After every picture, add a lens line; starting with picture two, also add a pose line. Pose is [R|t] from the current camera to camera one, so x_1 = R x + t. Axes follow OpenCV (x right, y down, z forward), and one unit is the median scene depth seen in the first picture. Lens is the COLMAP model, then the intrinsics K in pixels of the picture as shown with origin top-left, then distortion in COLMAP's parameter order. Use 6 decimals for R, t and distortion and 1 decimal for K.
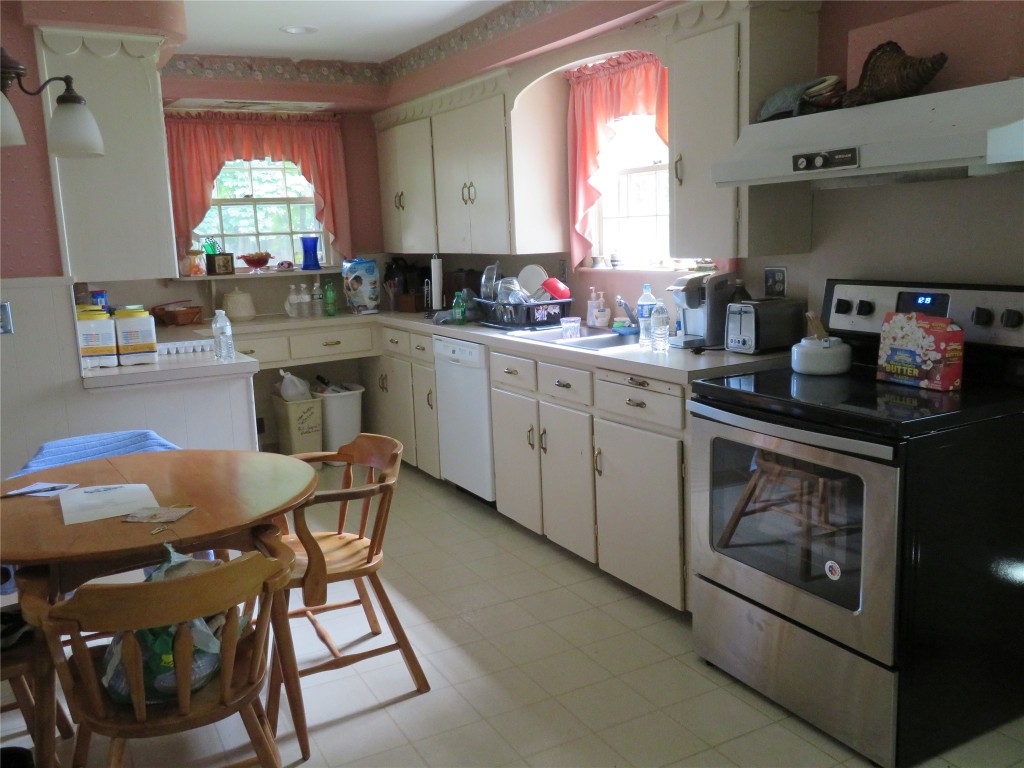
lens RADIAL K [[888.9, 0, 510.7], [0, 888.9, 386.1], [0, 0, 1]] dist [0.012124, -0.010984]
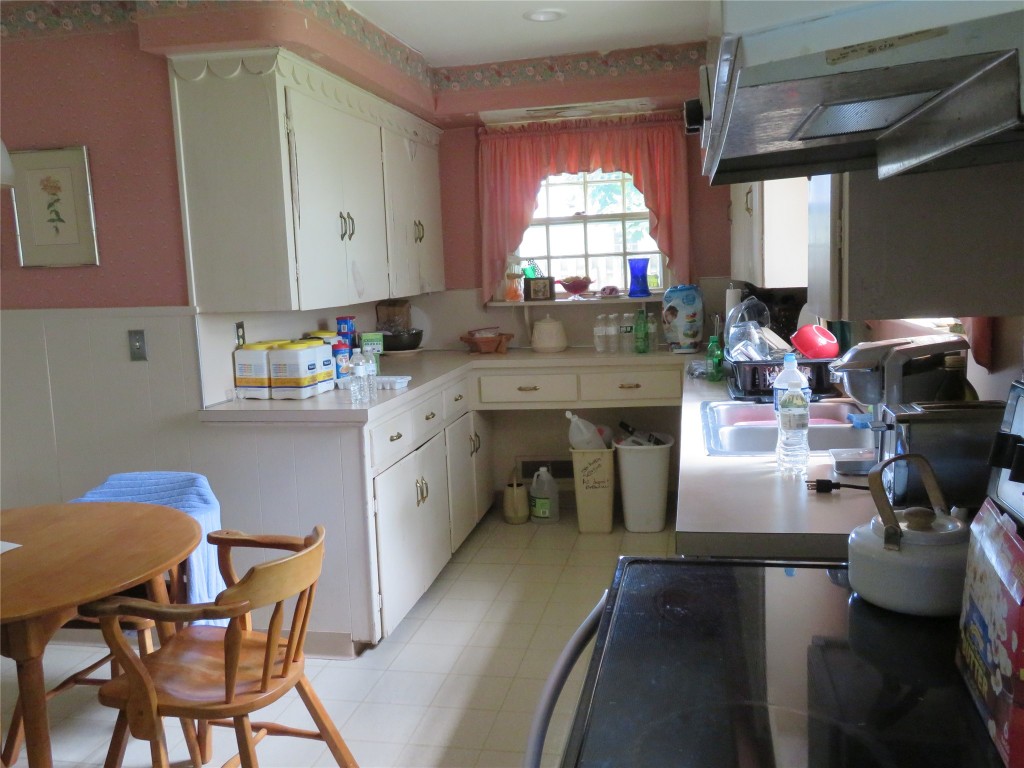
lens RADIAL K [[888.9, 0, 510.7], [0, 888.9, 386.1], [0, 0, 1]] dist [0.012124, -0.010984]
pose [[0.765098, 0.089114, -0.637717, 0.244029], [-0.097622, 0.994982, 0.021916, -0.054858], [0.636471, 0.045487, 0.769959, 0.282590]]
